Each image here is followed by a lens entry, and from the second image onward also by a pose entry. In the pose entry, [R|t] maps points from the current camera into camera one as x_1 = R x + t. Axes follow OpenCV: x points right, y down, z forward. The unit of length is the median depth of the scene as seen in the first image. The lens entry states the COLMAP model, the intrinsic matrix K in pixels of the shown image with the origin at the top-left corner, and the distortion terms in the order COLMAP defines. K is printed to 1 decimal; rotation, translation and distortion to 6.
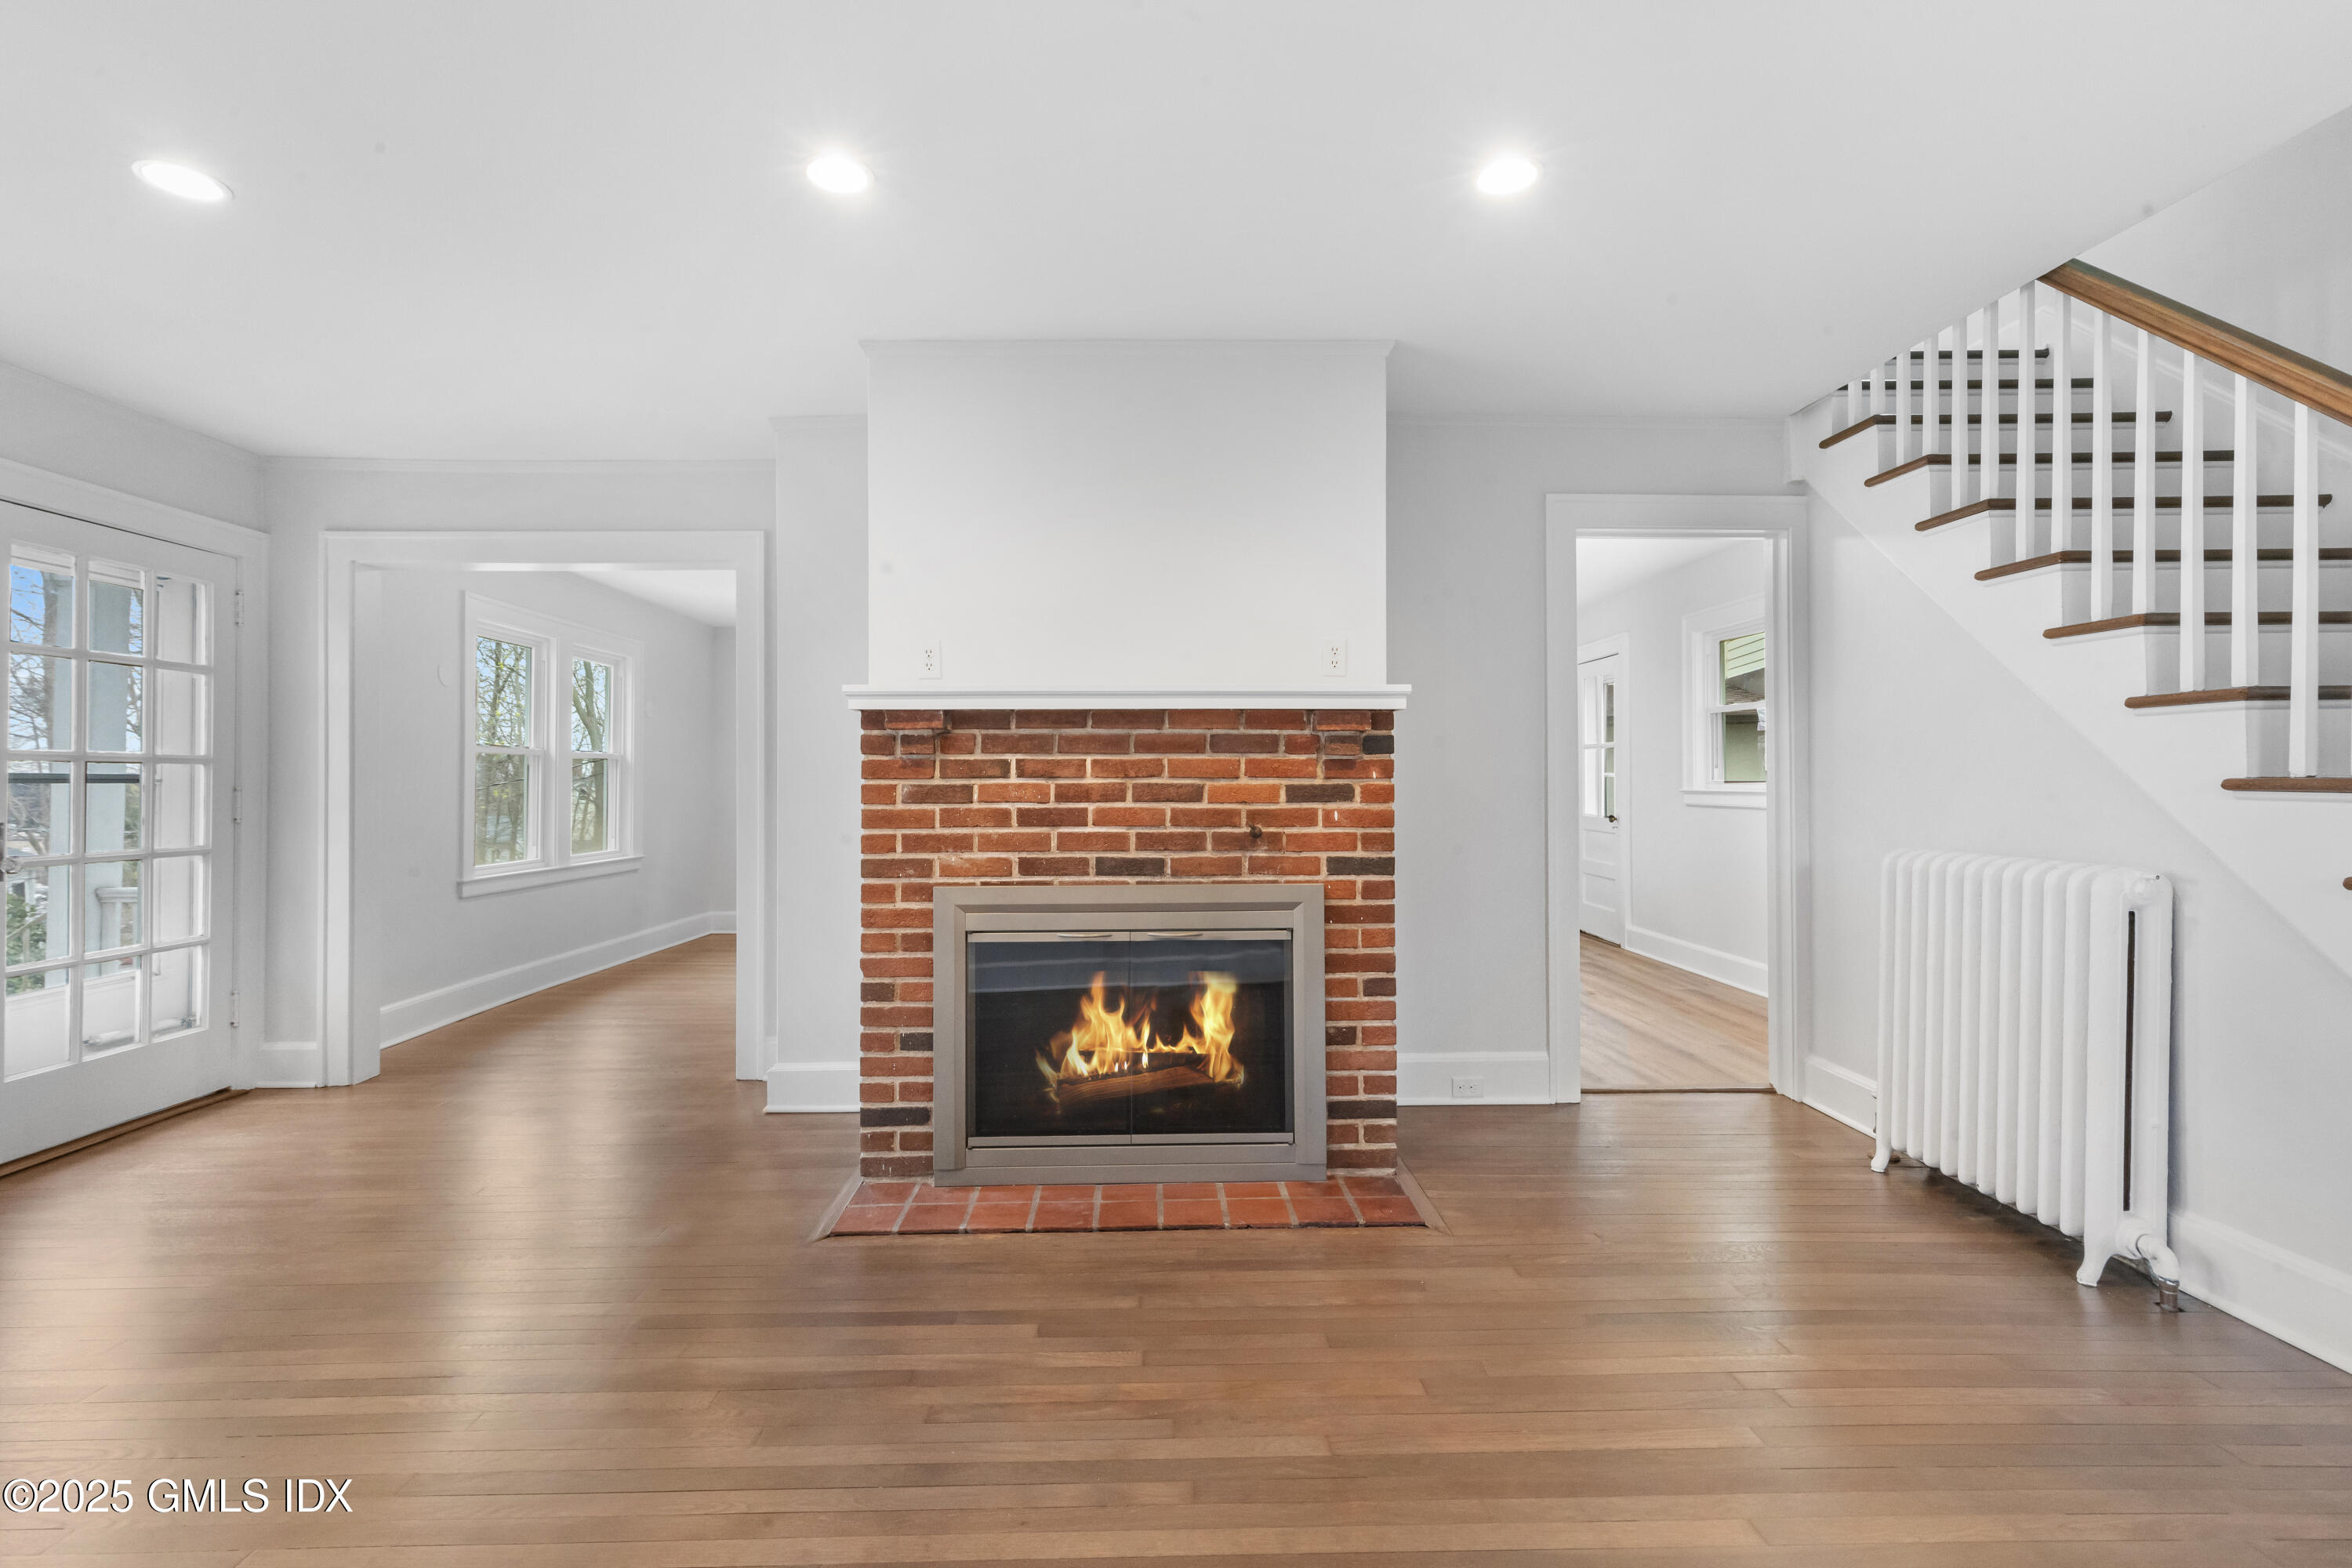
lens RADIAL K [[1066.8, 0, 1169.4], [0, 1066.8, 768.7], [0, 0, 1]] dist [0.008900, -0.000346]
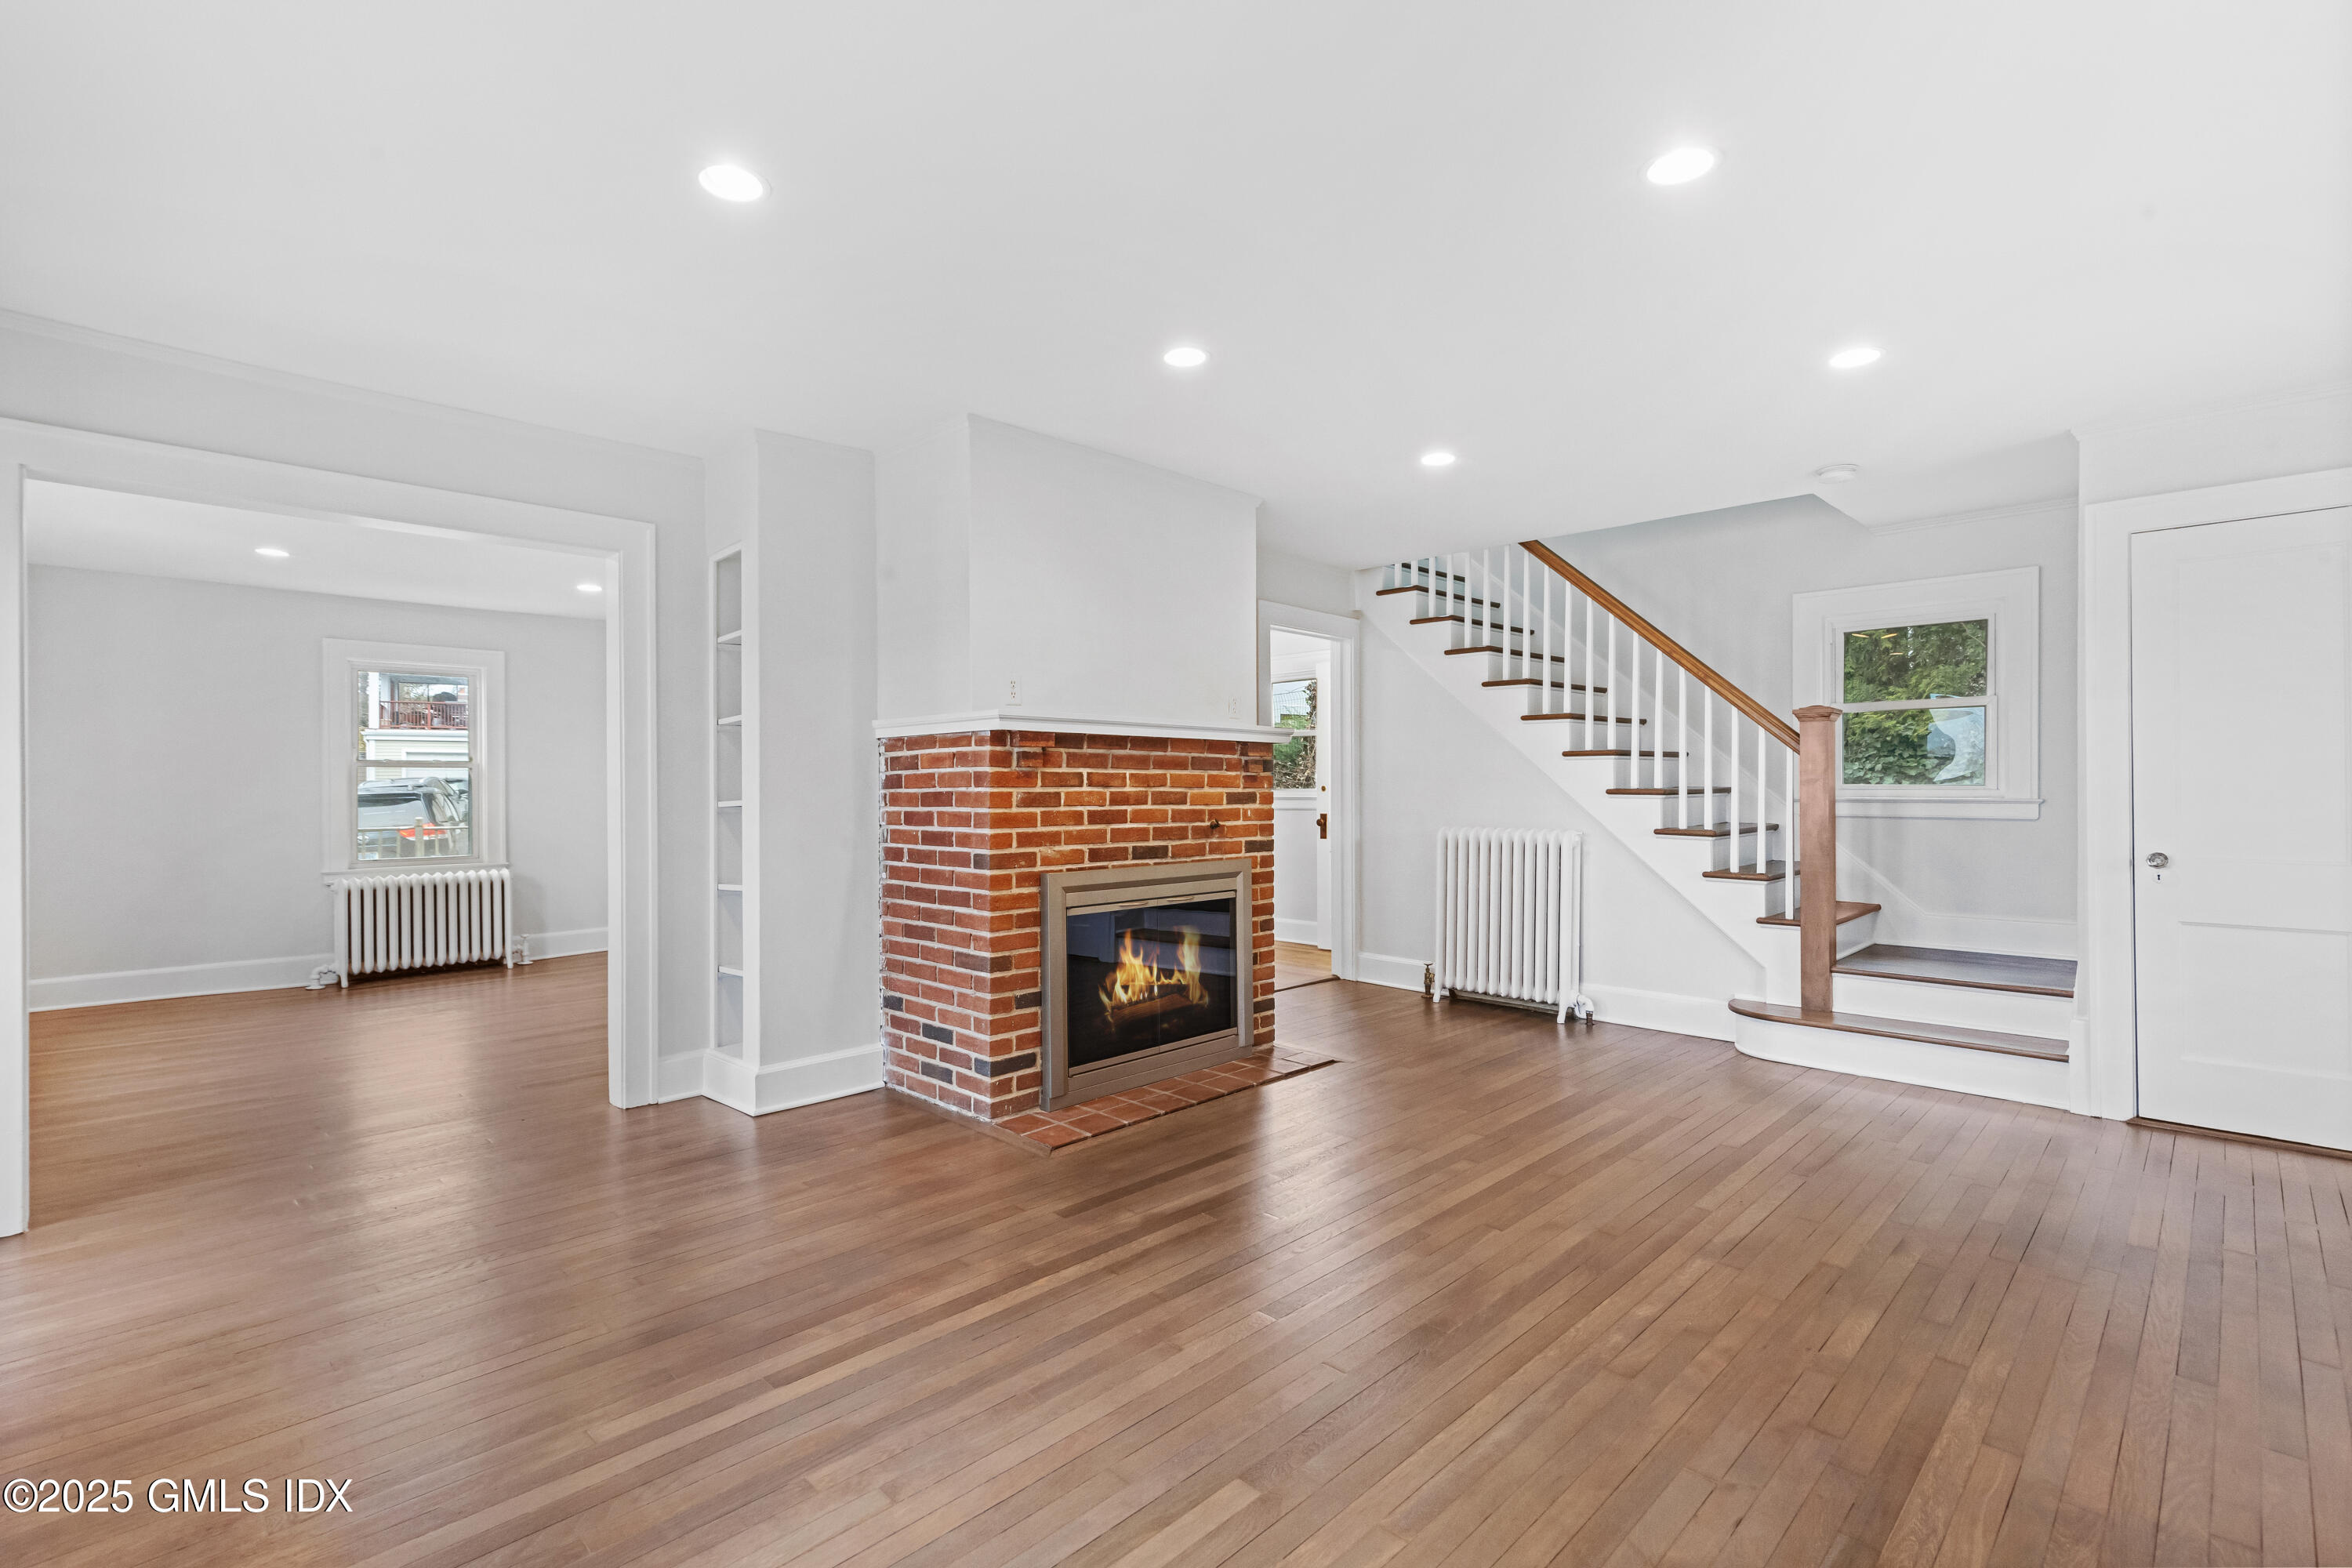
lens RADIAL K [[1059.1, 0, 1176.0], [0, 1059.1, 784.0], [0, 0, 1]] dist [0.007053, -0.000365]
pose [[0.722022, 0.005777, 0.691846, -0.950580], [-0.010120, 0.999946, 0.002212, 0.001346], [-0.691797, -0.008599, 0.722041, 0.000883]]
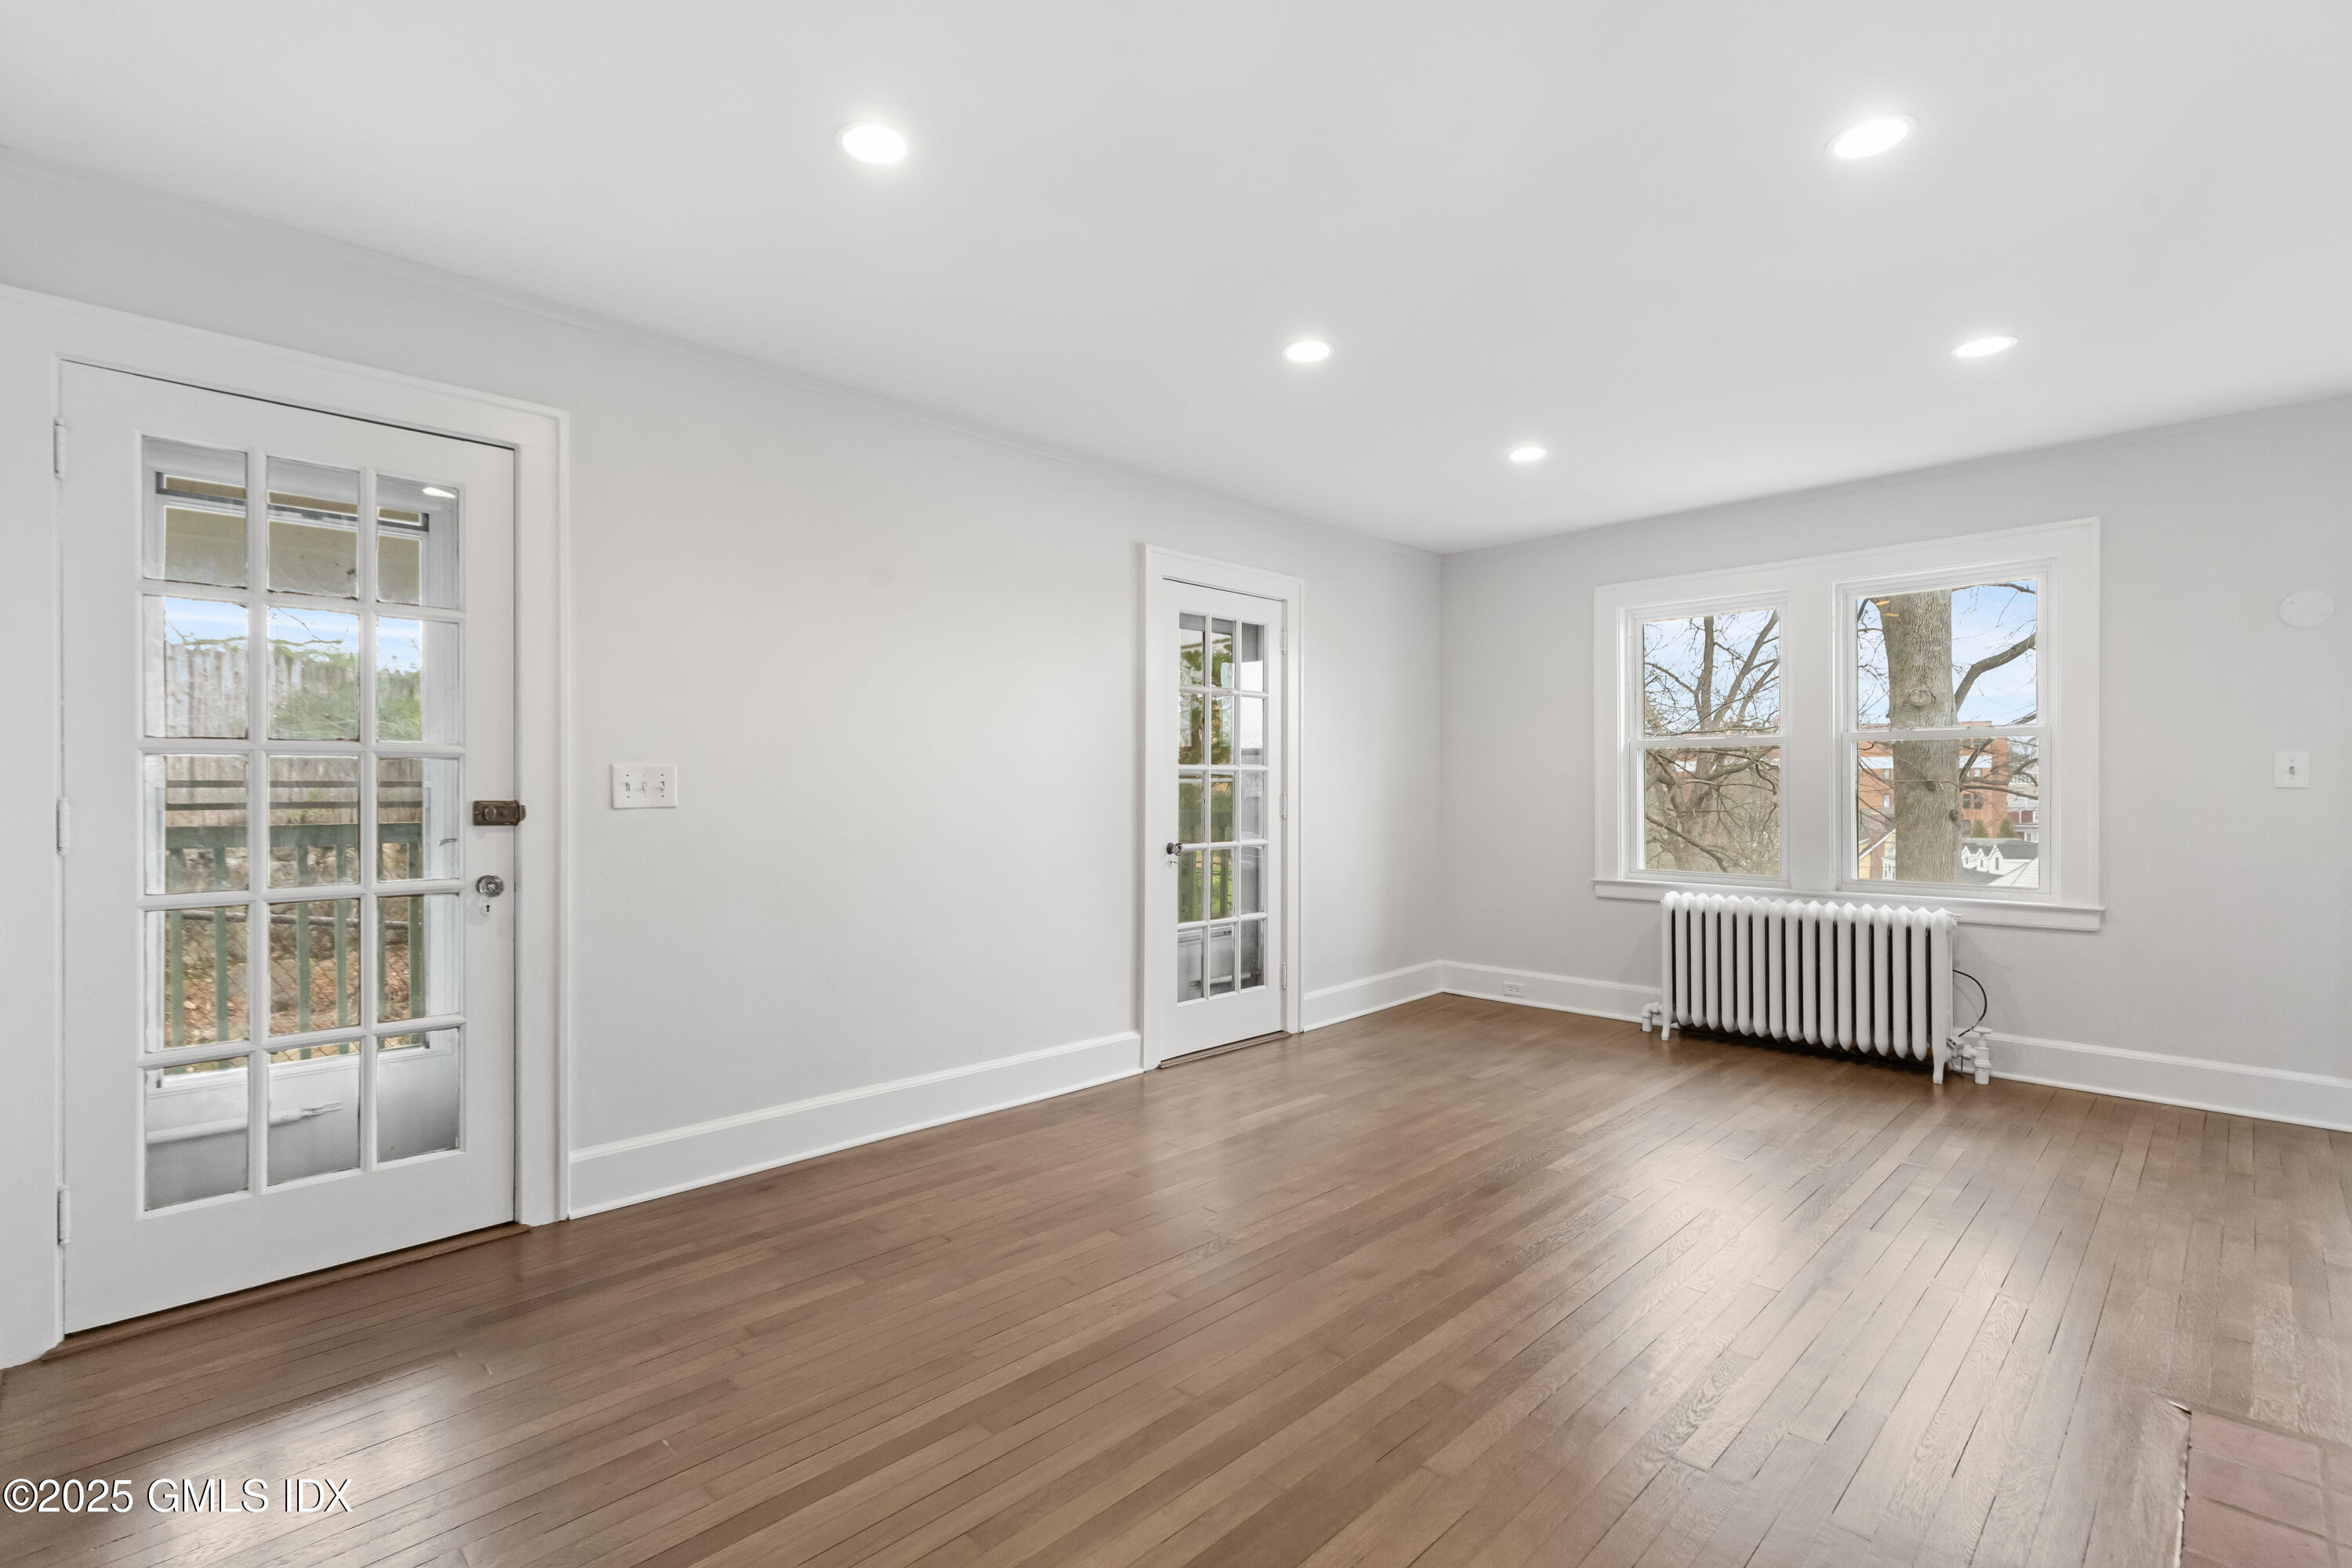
lens RADIAL K [[1070.9, 0, 1161.8], [0, 1070.9, 786.4], [0, 0, 1]] dist [0.009825, -0.000348]
pose [[-0.727668, 0.006861, -0.685895, 0.601618], [0.014876, 0.999873, -0.005780, 0.008842], [0.685768, -0.014409, -0.727677, 0.936547]]
